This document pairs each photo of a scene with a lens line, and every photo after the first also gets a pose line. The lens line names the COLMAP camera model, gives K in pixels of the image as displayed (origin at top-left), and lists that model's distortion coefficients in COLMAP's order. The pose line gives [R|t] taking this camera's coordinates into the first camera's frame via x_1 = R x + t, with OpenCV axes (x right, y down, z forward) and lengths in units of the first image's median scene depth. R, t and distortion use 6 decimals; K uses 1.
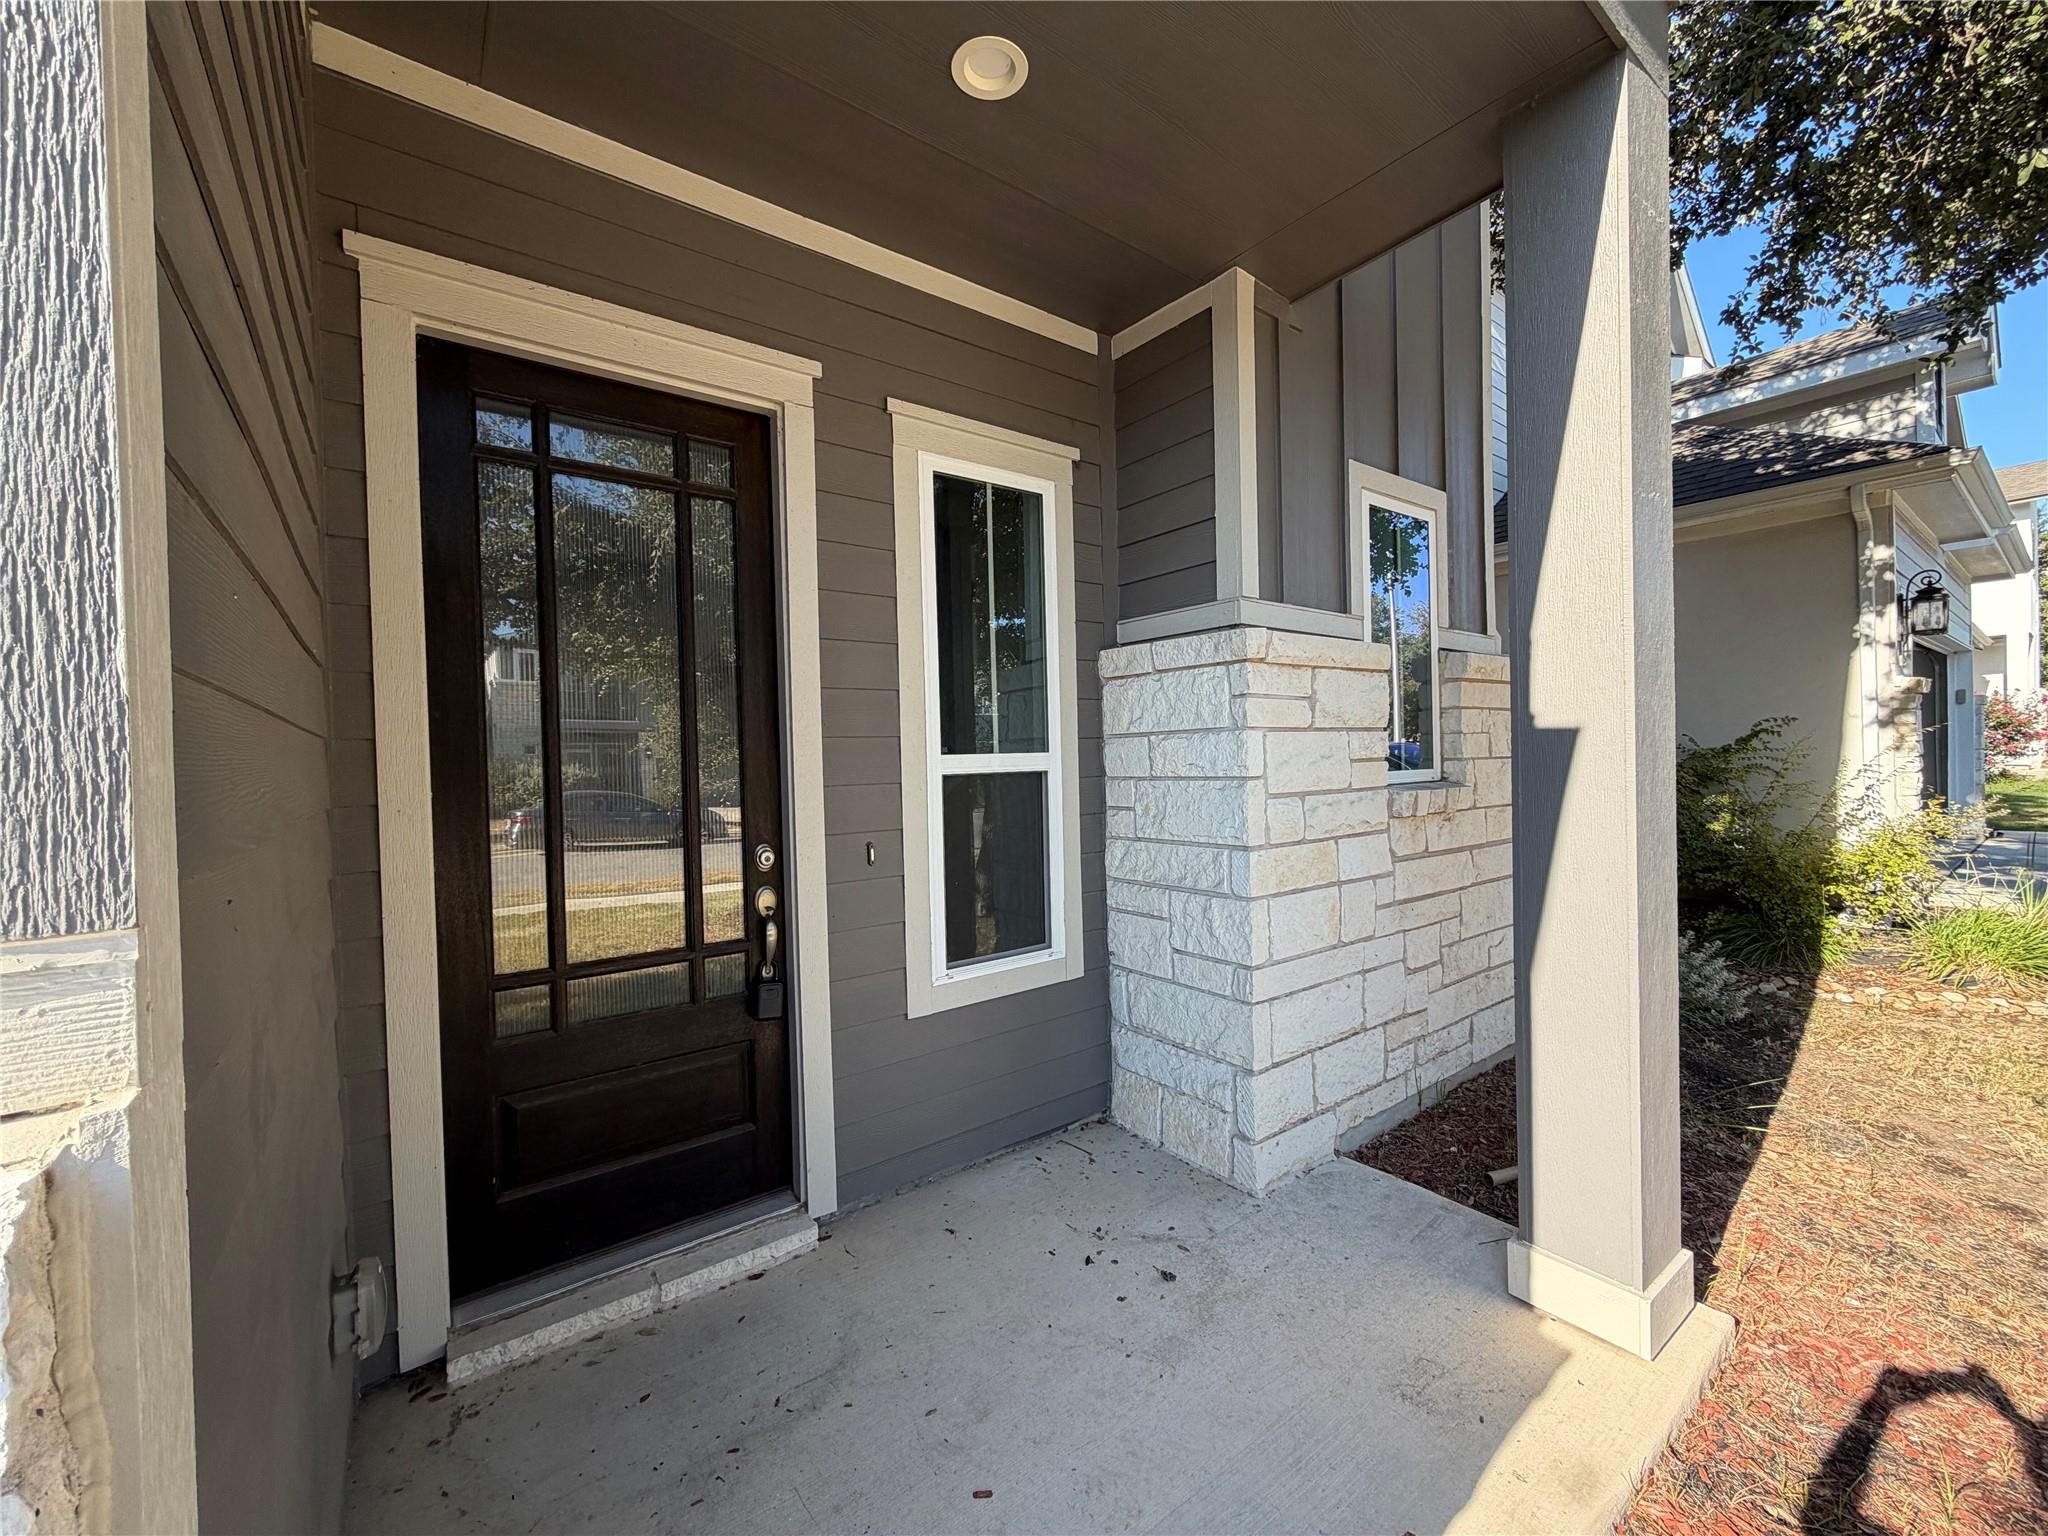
lens RADIAL K [[823.3, 0, 1018.4], [0, 823.3, 767.6], [0, 0, 1]] dist [0.001023, 0.000141]
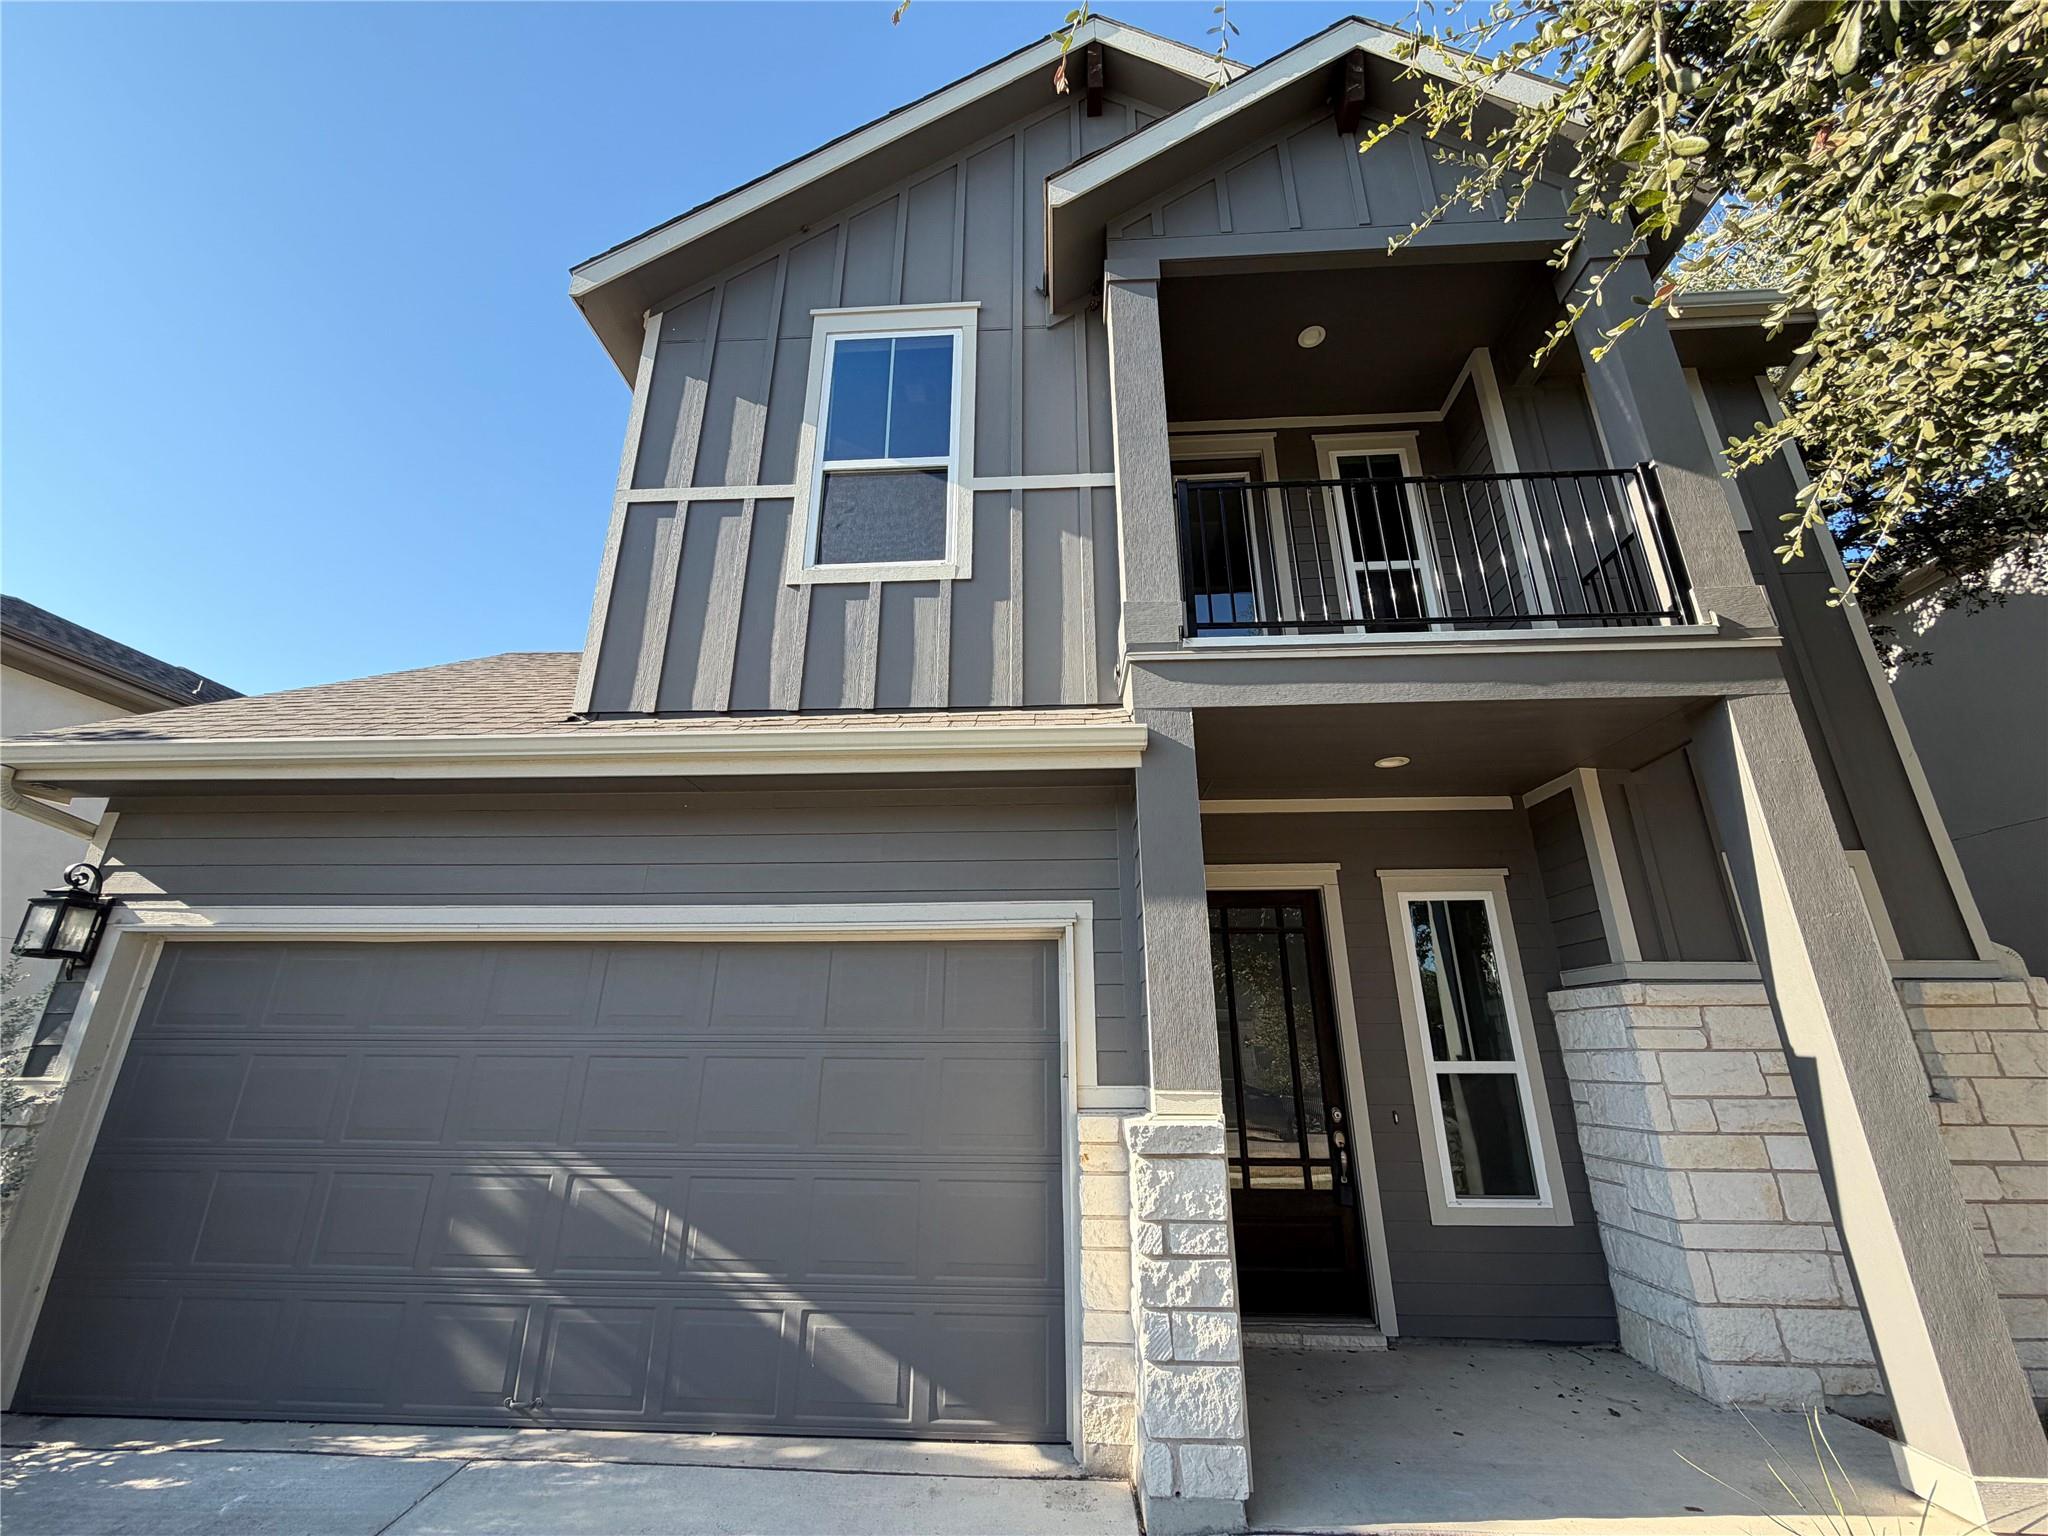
lens RADIAL K [[823.3, 0, 1013.1], [0, 823.3, 766.8], [0, 0, 1]] dist [0.001023, 0.000141]
pose [[0.766425, -0.190169, -0.613538, 0.401688], [-0.027232, 0.944691, -0.326829, -0.010131], [0.641756, 0.267198, 0.718856, -0.976263]]
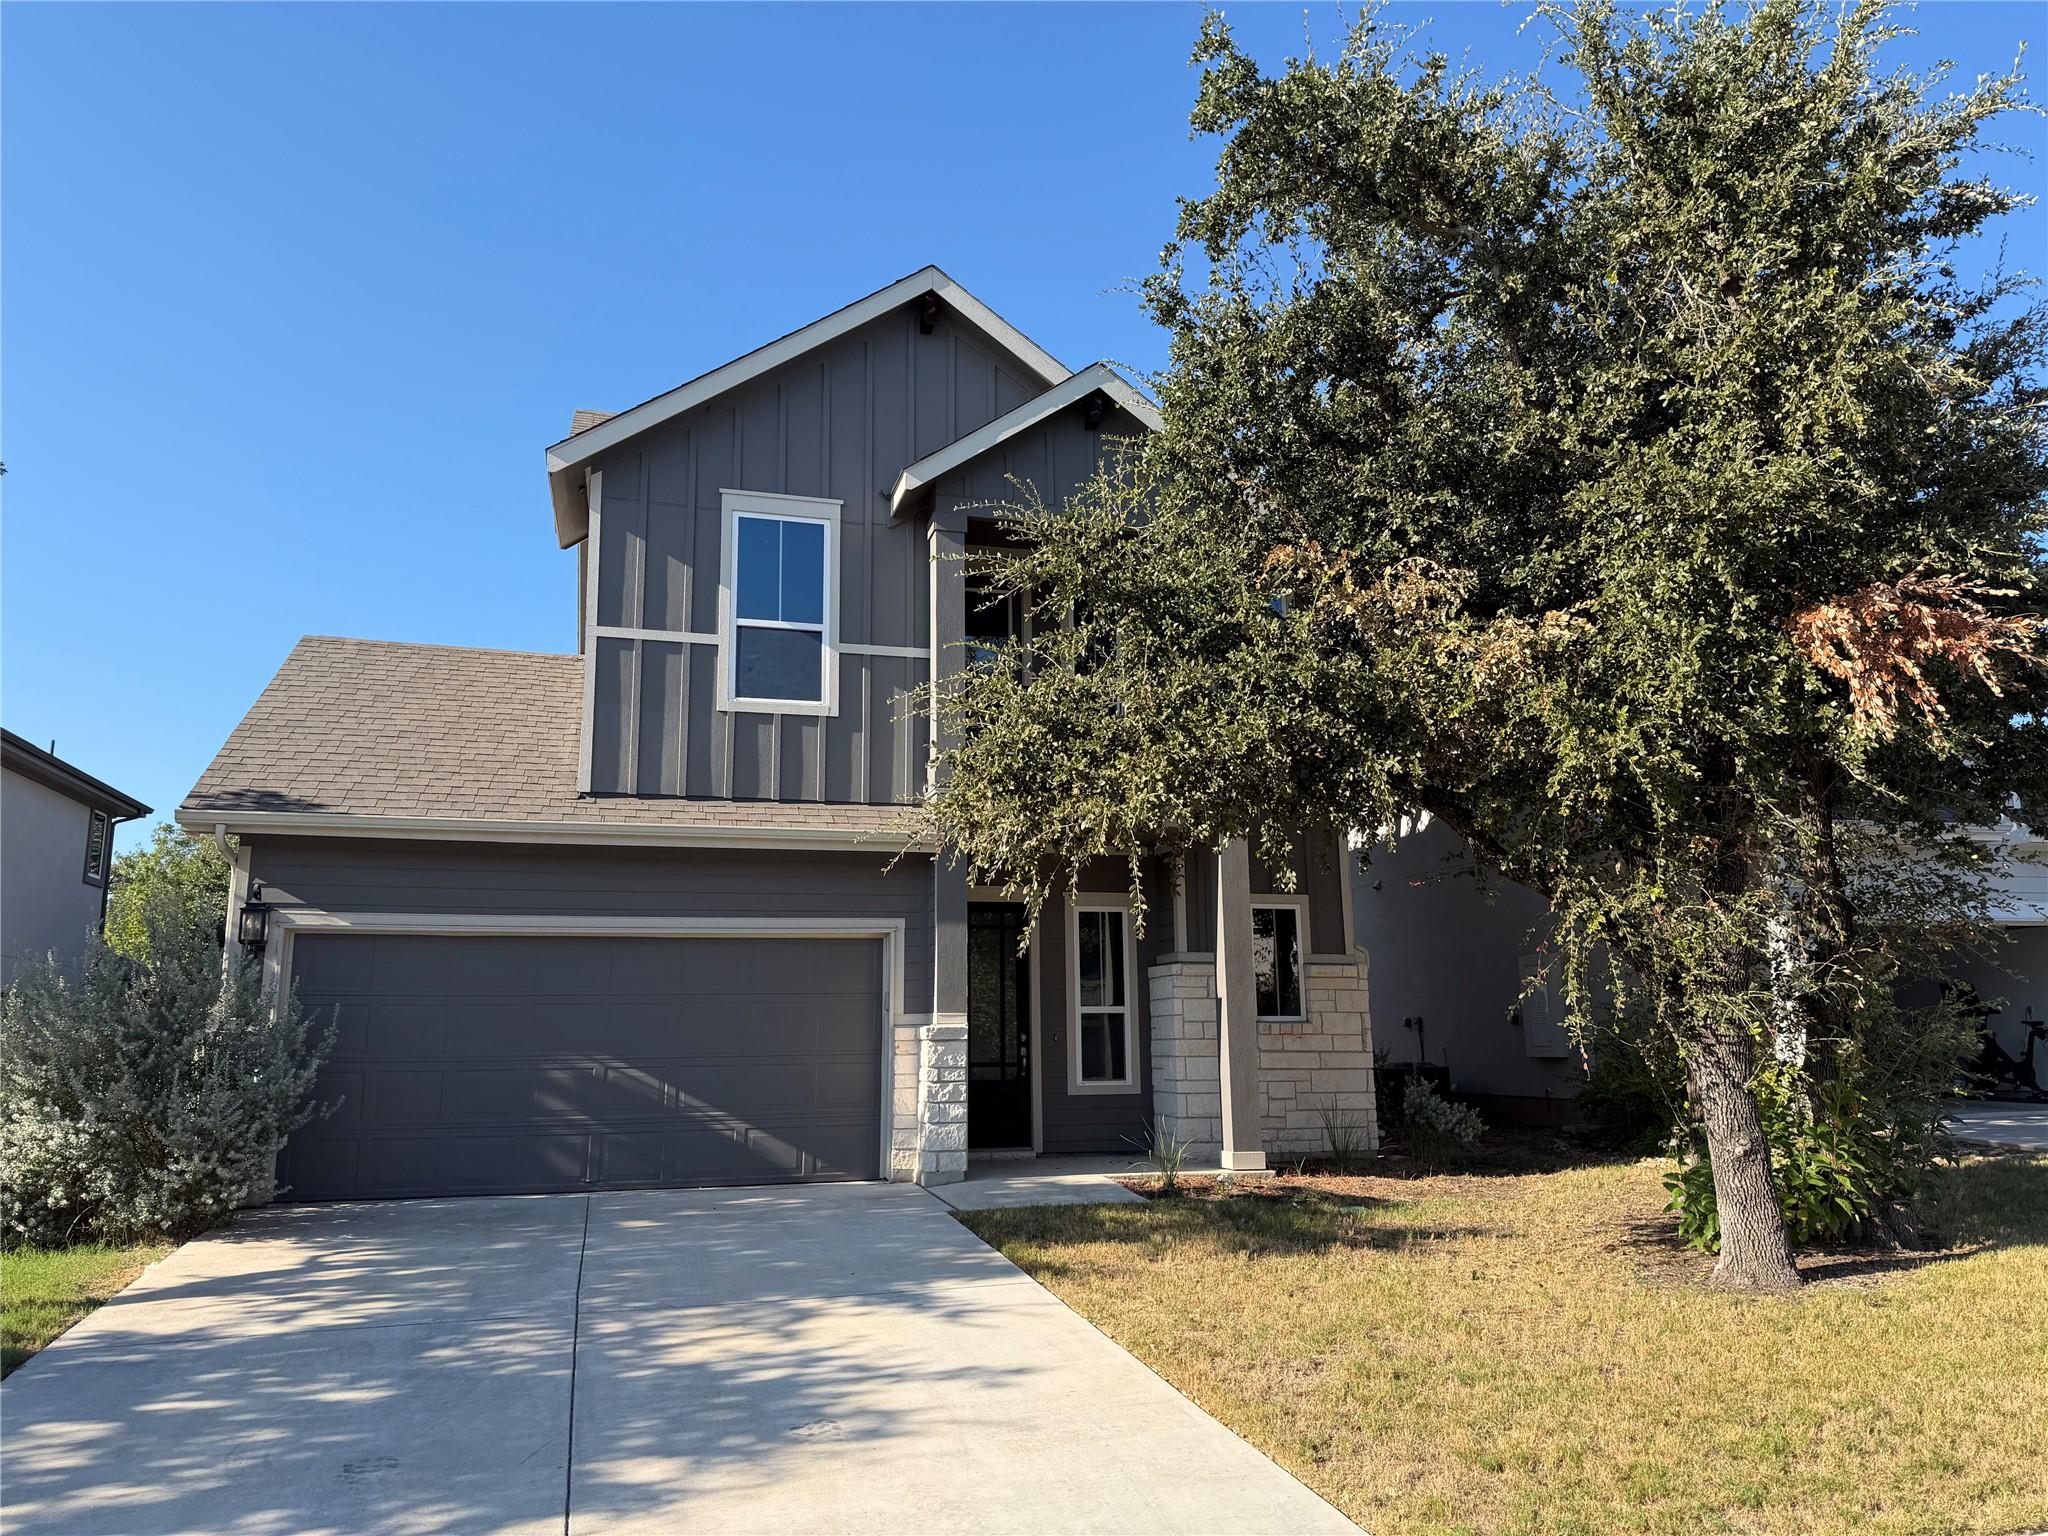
lens RADIAL K [[1446.0, 0, 1032.1], [0, 1446.0, 765.8], [0, 0, 1]] dist [0.092284, -0.001240]
pose [[0.931135, -0.058088, -0.360019, 1.627118], [-0.015142, 0.980222, -0.197319, 0.162504], [0.364361, 0.189182, 0.911840, -3.886393]]
